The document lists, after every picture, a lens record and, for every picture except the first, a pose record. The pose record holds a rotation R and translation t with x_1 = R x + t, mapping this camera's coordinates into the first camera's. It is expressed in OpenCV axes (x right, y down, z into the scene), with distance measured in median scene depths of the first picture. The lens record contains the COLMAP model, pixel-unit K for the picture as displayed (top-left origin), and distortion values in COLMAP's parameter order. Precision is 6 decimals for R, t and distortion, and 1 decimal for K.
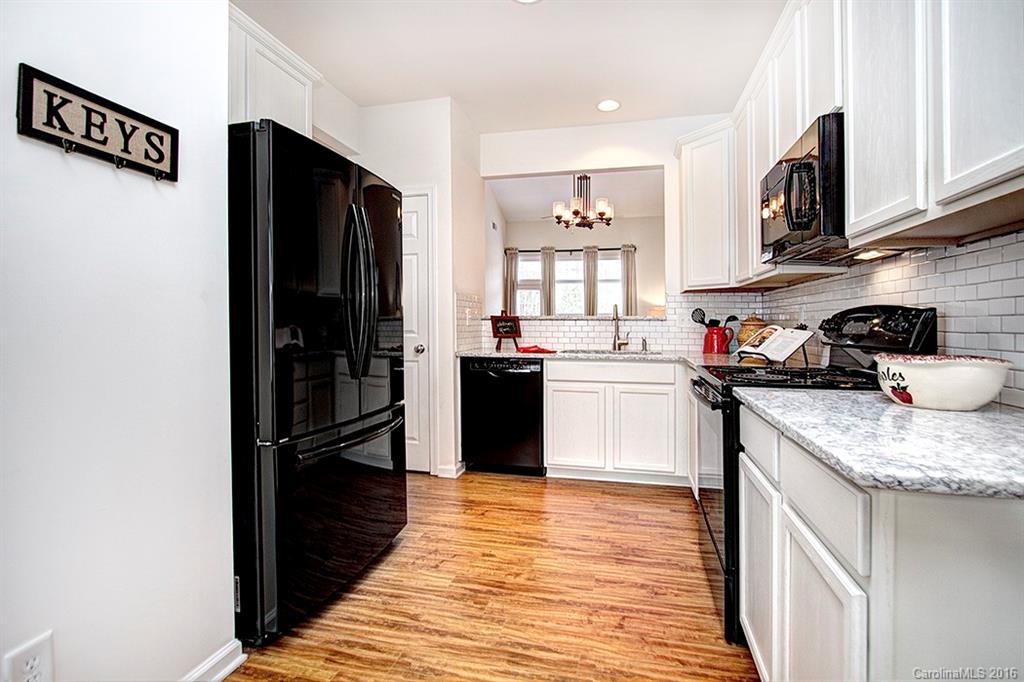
lens RADIAL K [[490.7, 0, 512.0], [0, 490.7, 347.1], [0, 0, 1]] dist [-0.014999, 0.000110]
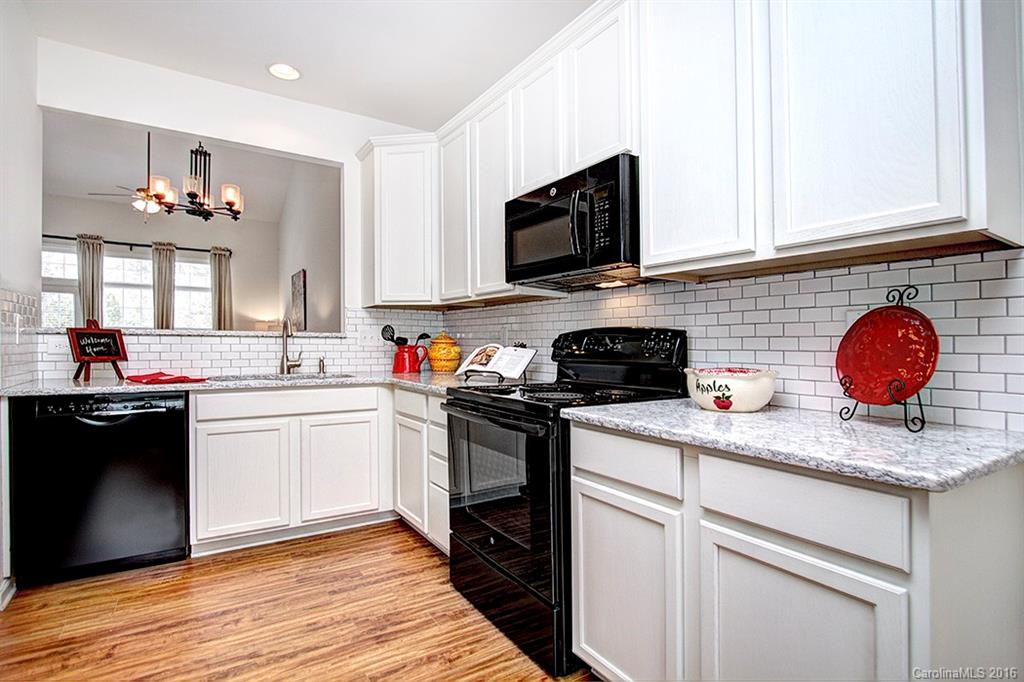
lens RADIAL K [[490.7, 0, 512.0], [0, 490.7, 347.1], [0, 0, 1]] dist [-0.014999, 0.000110]
pose [[0.669246, -0.005183, 0.743023, -0.155853], [0.030894, 0.999305, -0.020856, -0.010636], [-0.742399, 0.036913, 0.668941, 0.202590]]
